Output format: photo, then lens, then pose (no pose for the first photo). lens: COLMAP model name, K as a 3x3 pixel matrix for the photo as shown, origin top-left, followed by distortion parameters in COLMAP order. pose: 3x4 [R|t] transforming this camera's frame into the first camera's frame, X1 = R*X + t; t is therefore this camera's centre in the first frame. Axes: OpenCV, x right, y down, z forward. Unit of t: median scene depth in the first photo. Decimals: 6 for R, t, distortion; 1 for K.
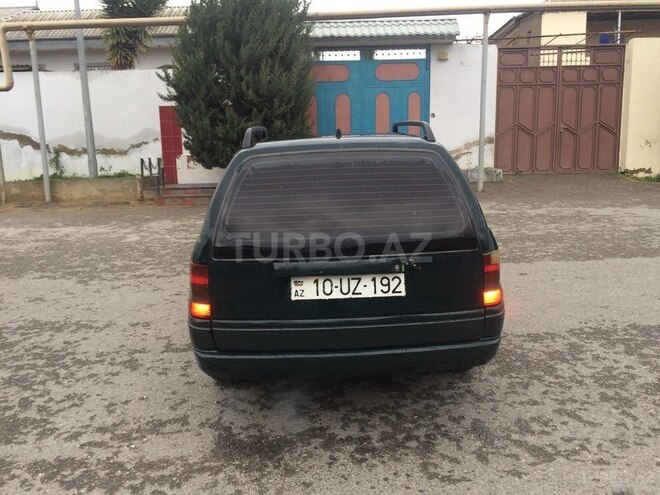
lens RADIAL K [[564.3, 0, 327.3], [0, 564.3, 243.8], [0, 0, 1]] dist [0.079273, -0.105745]
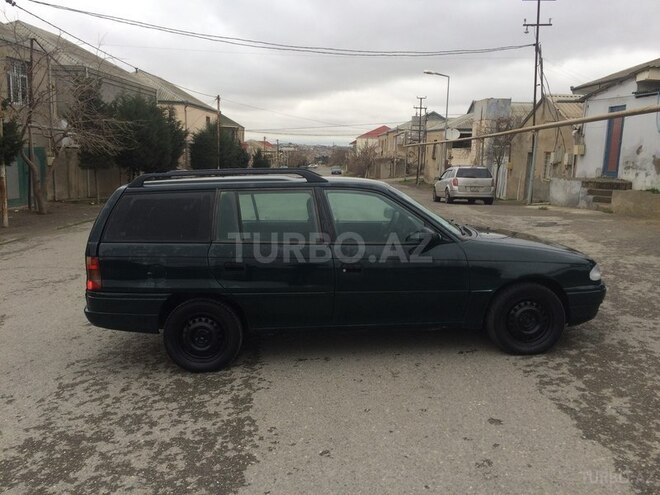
lens RADIAL K [[564.3, 0, 330.5], [0, 564.3, 248.2], [0, 0, 1]] dist [0.079273, -0.105745]
pose [[0.017030, 0.197004, -0.980255, 1.353601], [-0.174578, 0.965923, 0.191091, -0.317221], [0.984496, 0.167877, 0.050842, 1.136284]]
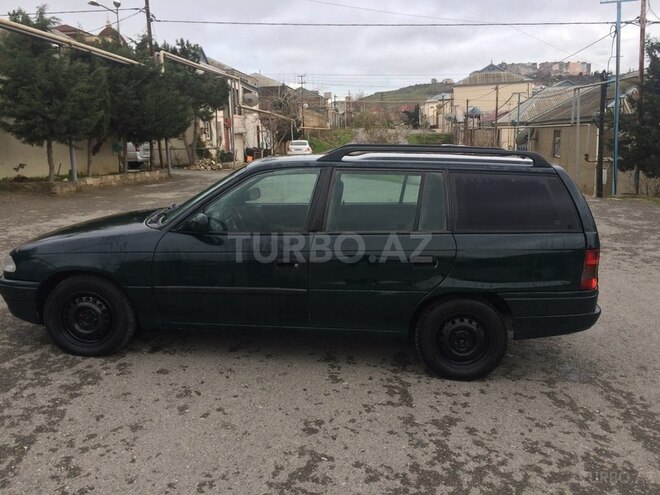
lens RADIAL K [[564.3, 0, 328.9], [0, 564.3, 243.8], [0, 0, 1]] dist [0.079273, -0.105745]
pose [[0.084219, -0.159219, 0.983644, -1.178532], [0.174275, 0.974290, 0.142784, -0.207517], [-0.981089, 0.159400, 0.109802, 1.051202]]
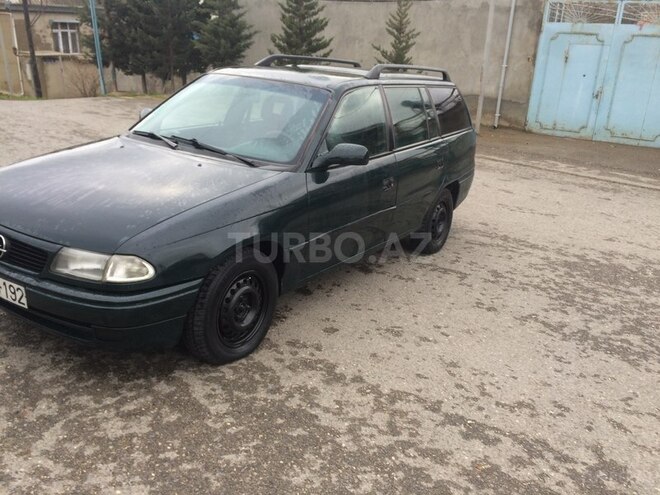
lens RADIAL K [[564.3, 0, 328.2], [0, 564.3, 247.6], [0, 0, 1]] dist [0.079273, -0.105745]
pose [[-0.819070, -0.211554, 0.533264, -0.690707], [0.064744, 0.889501, 0.452323, -0.410519], [-0.570029, 0.405010, -0.714866, 2.068949]]
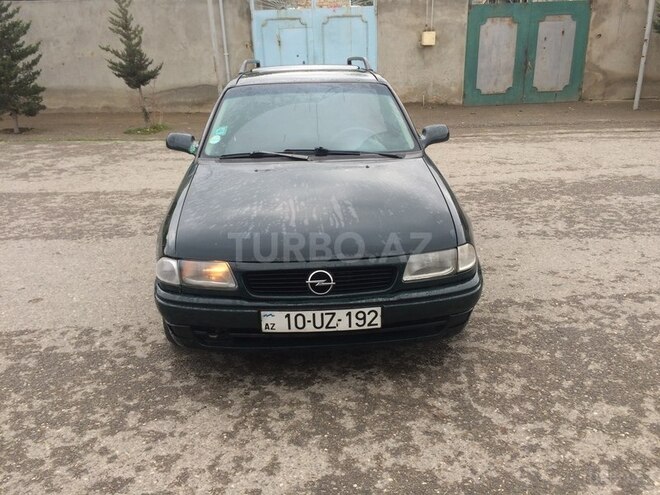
lens RADIAL K [[564.3, 0, 325.5], [0, 564.3, 246.0], [0, 0, 1]] dist [0.079273, -0.105745]
pose [[-0.997870, 0.065239, -0.000148, -0.011515], [0.056382, 0.863534, 0.501129, -0.491160], [0.032821, 0.500053, -0.865372, 2.348547]]
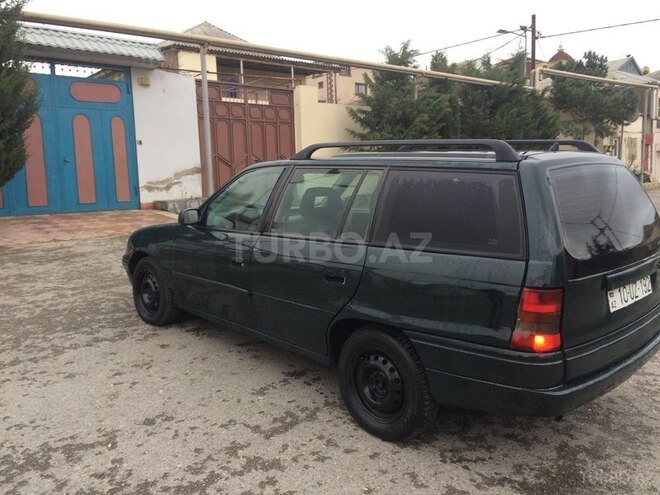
lens RADIAL K [[564.3, 0, 328.7], [0, 564.3, 247.0], [0, 0, 1]] dist [0.079273, -0.105745]
pose [[0.744593, -0.083530, 0.662272, -0.744618], [0.118530, 0.992918, -0.008030, -0.044320], [-0.656911, 0.084478, 0.749220, 0.392776]]
